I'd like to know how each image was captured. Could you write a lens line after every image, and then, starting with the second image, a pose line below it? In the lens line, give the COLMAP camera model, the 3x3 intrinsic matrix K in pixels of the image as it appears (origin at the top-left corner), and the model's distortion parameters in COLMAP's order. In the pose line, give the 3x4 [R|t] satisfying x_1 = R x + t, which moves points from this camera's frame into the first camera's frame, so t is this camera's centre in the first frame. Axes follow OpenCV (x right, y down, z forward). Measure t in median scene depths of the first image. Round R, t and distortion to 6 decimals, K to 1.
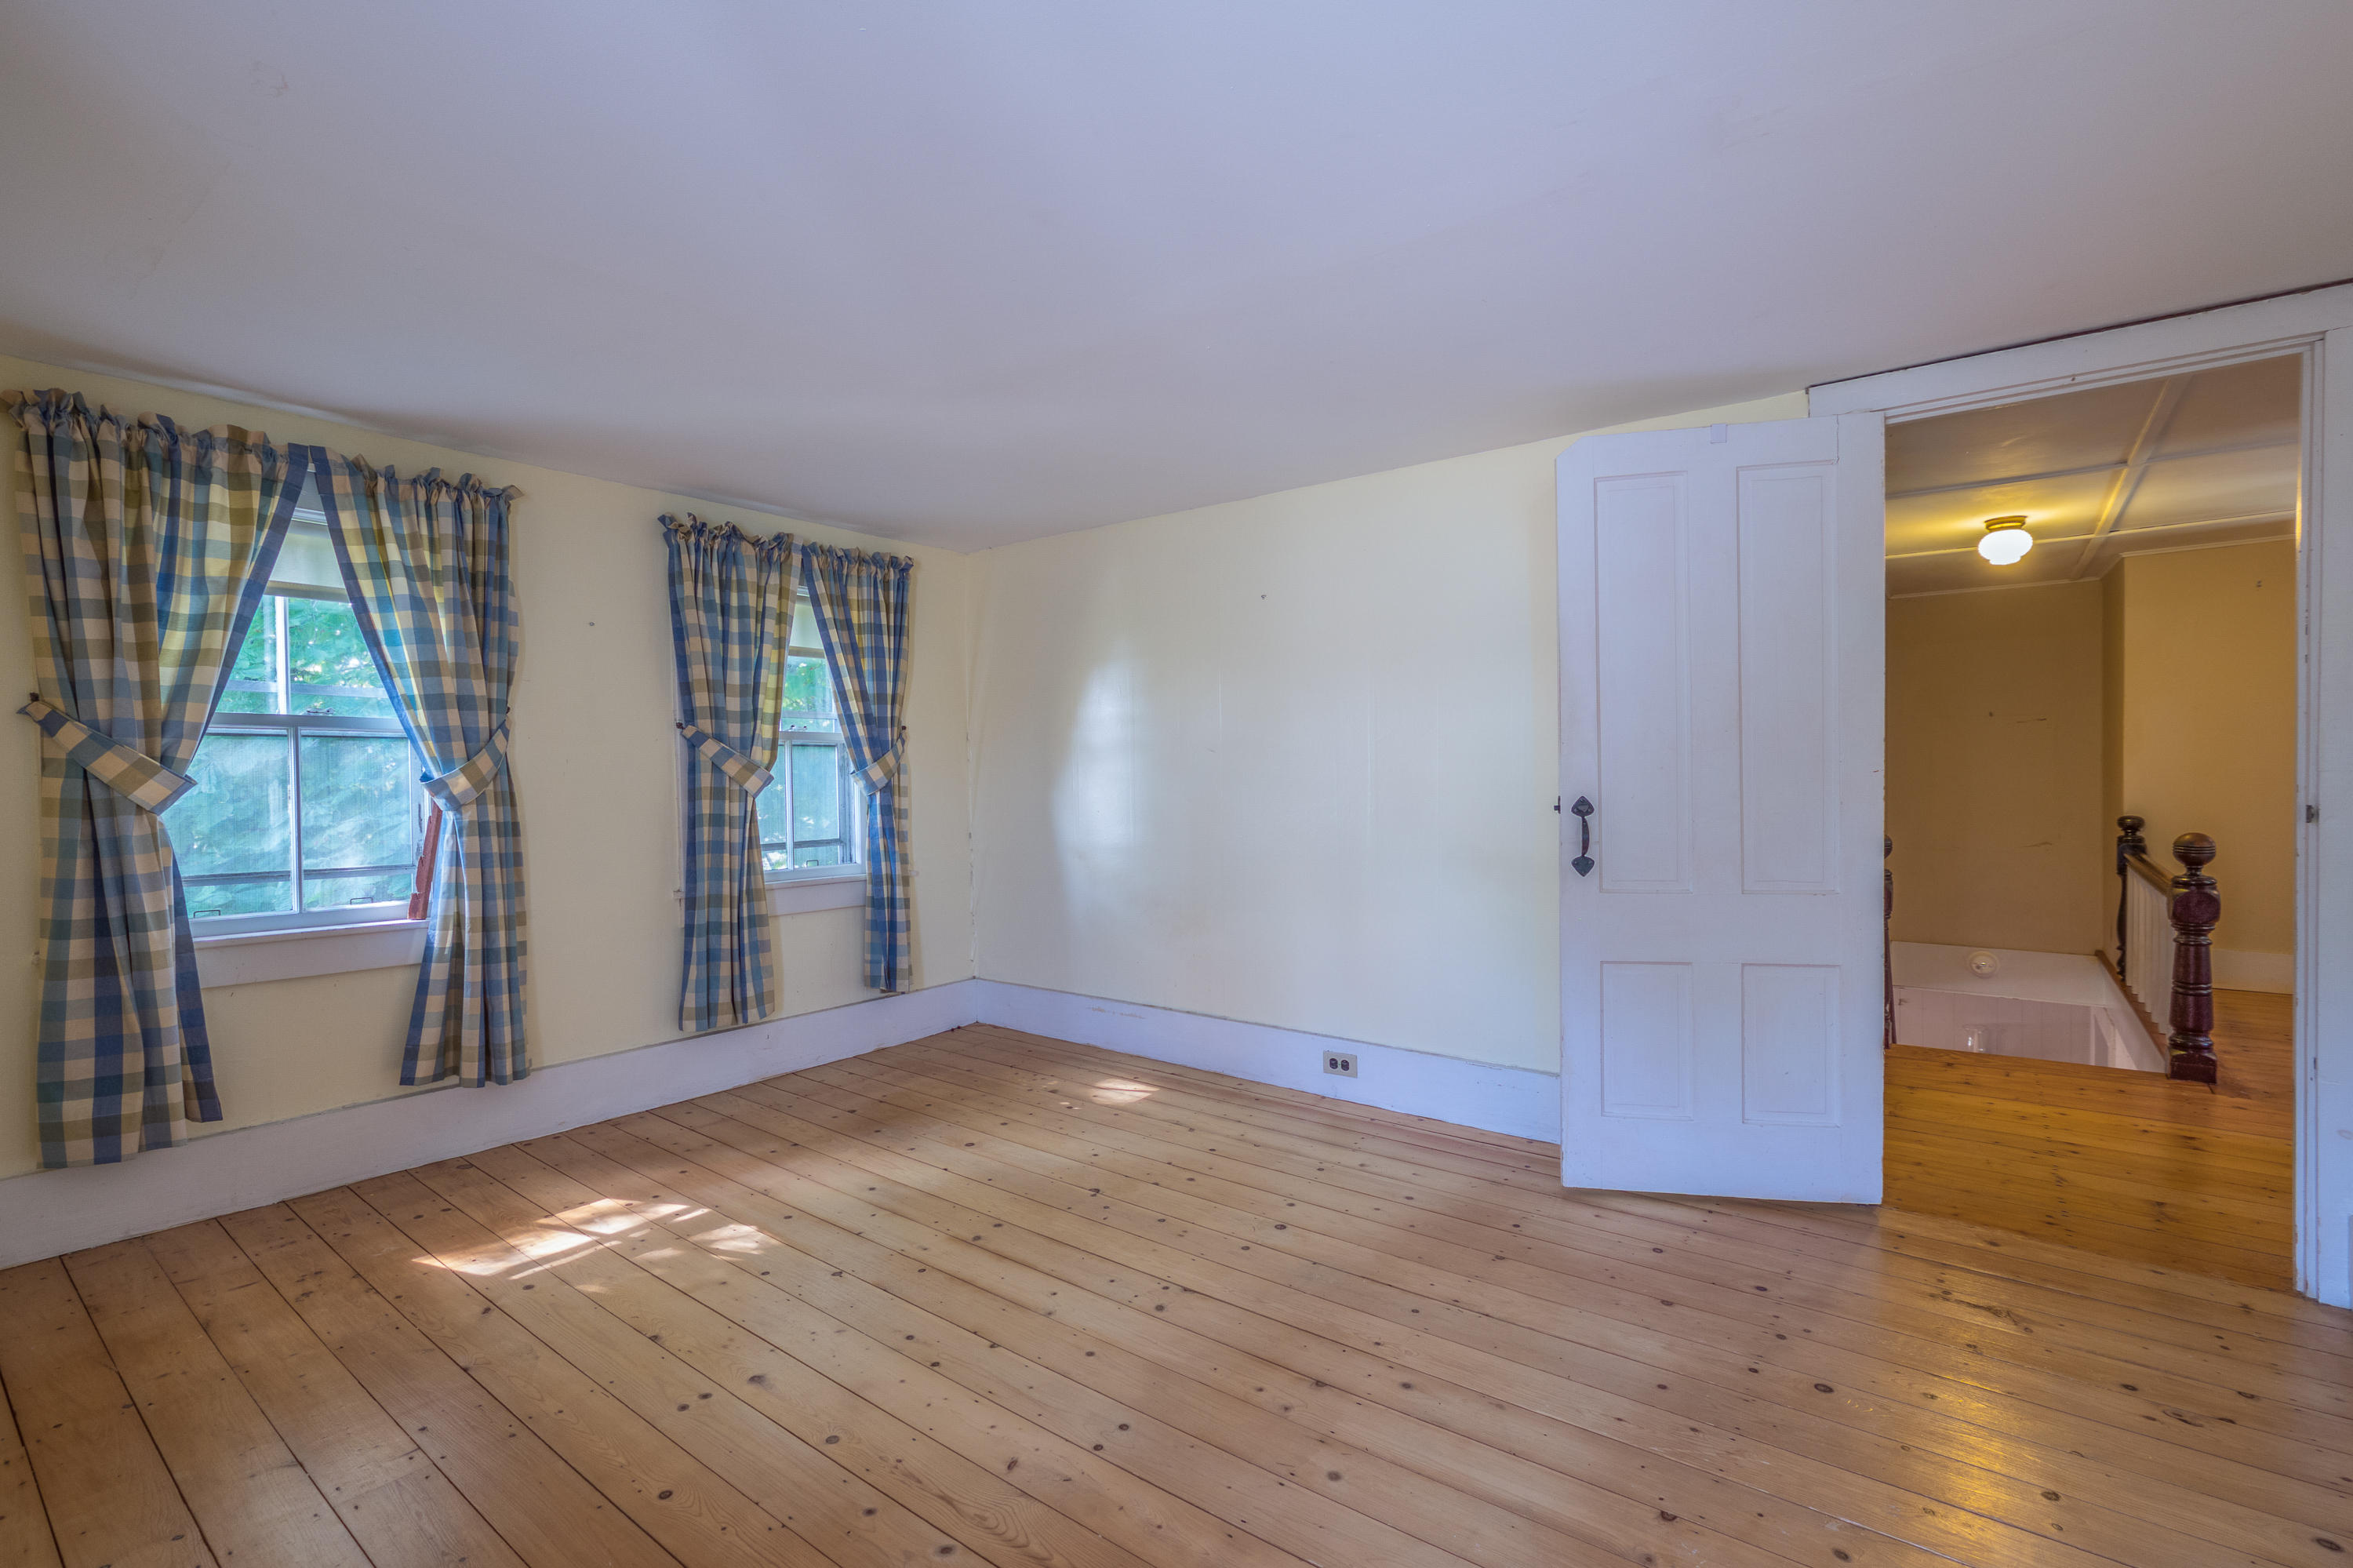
lens RADIAL K [[1006.0, 0, 1165.3], [0, 1006.0, 756.3], [0, 0, 1]] dist [-0.000090, -0.000114]
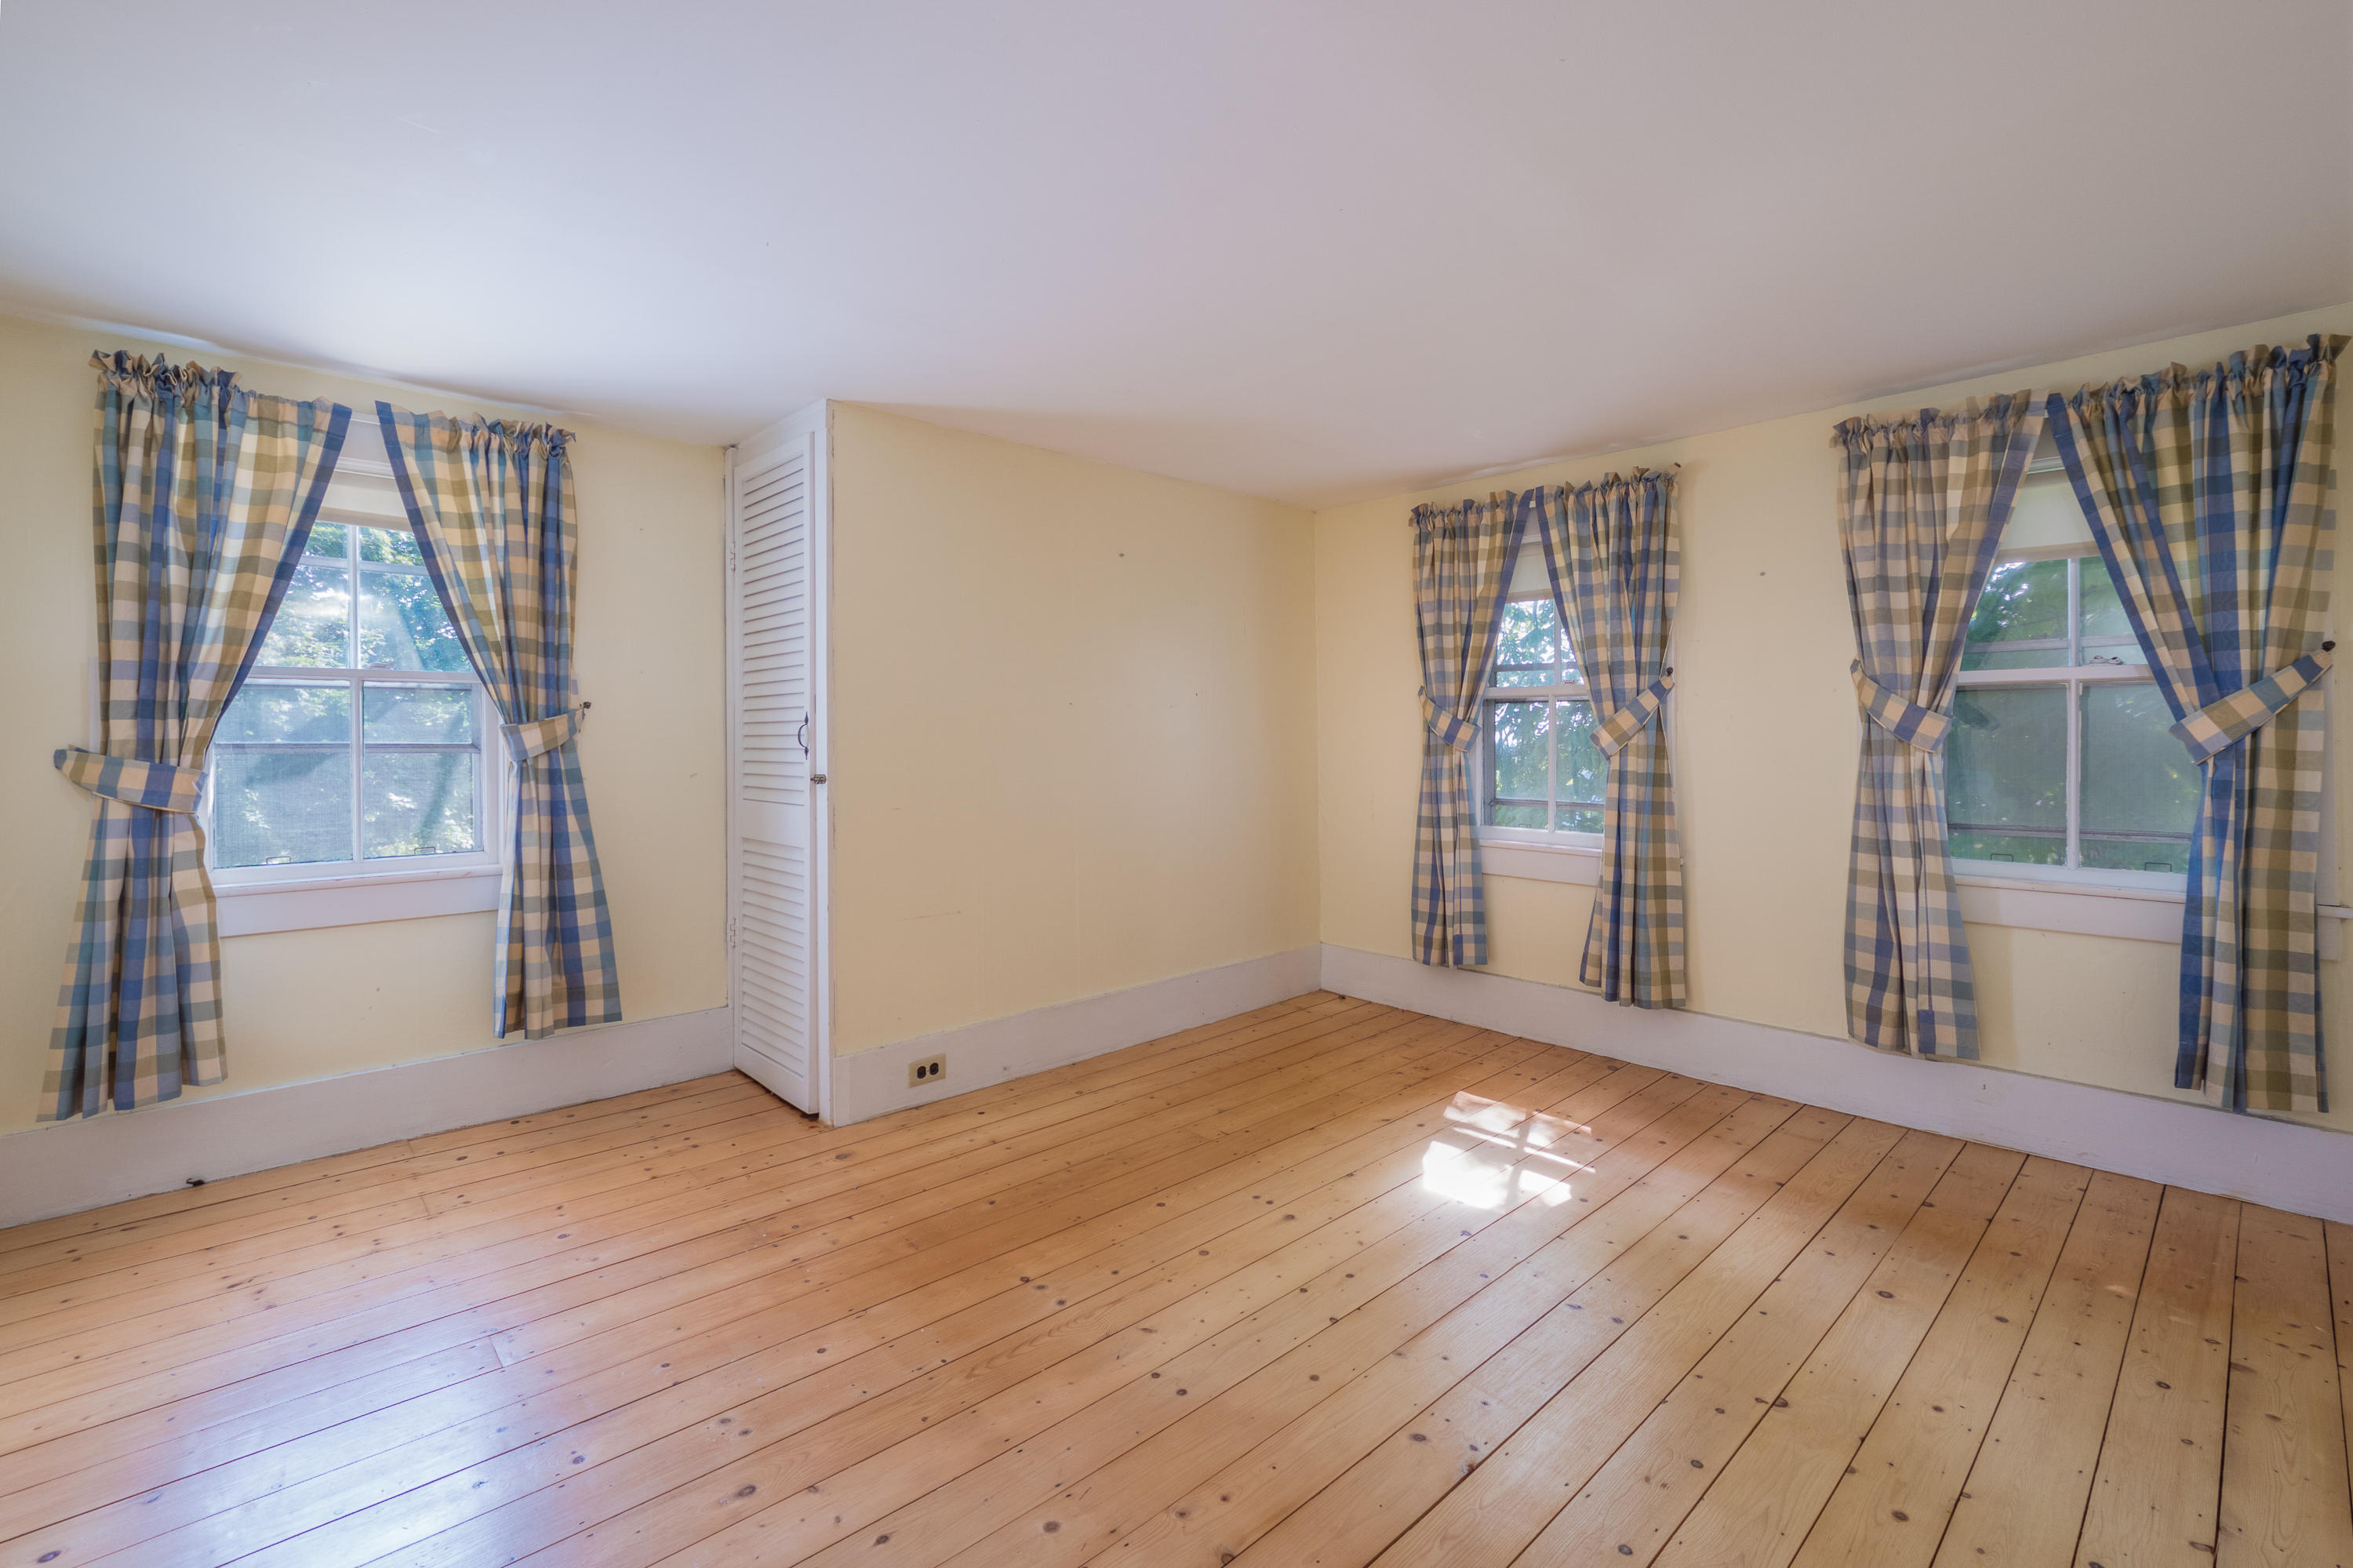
lens RADIAL K [[1033.4, 0, 1160.1], [0, 1033.4, 704.8], [0, 0, 1]] dist [-0.000720, -0.000873]
pose [[-0.138284, -0.025828, -0.990056, 0.555106], [0.016503, 0.999461, -0.028378, 0.014284], [0.990255, -0.020263, -0.137783, 0.643127]]
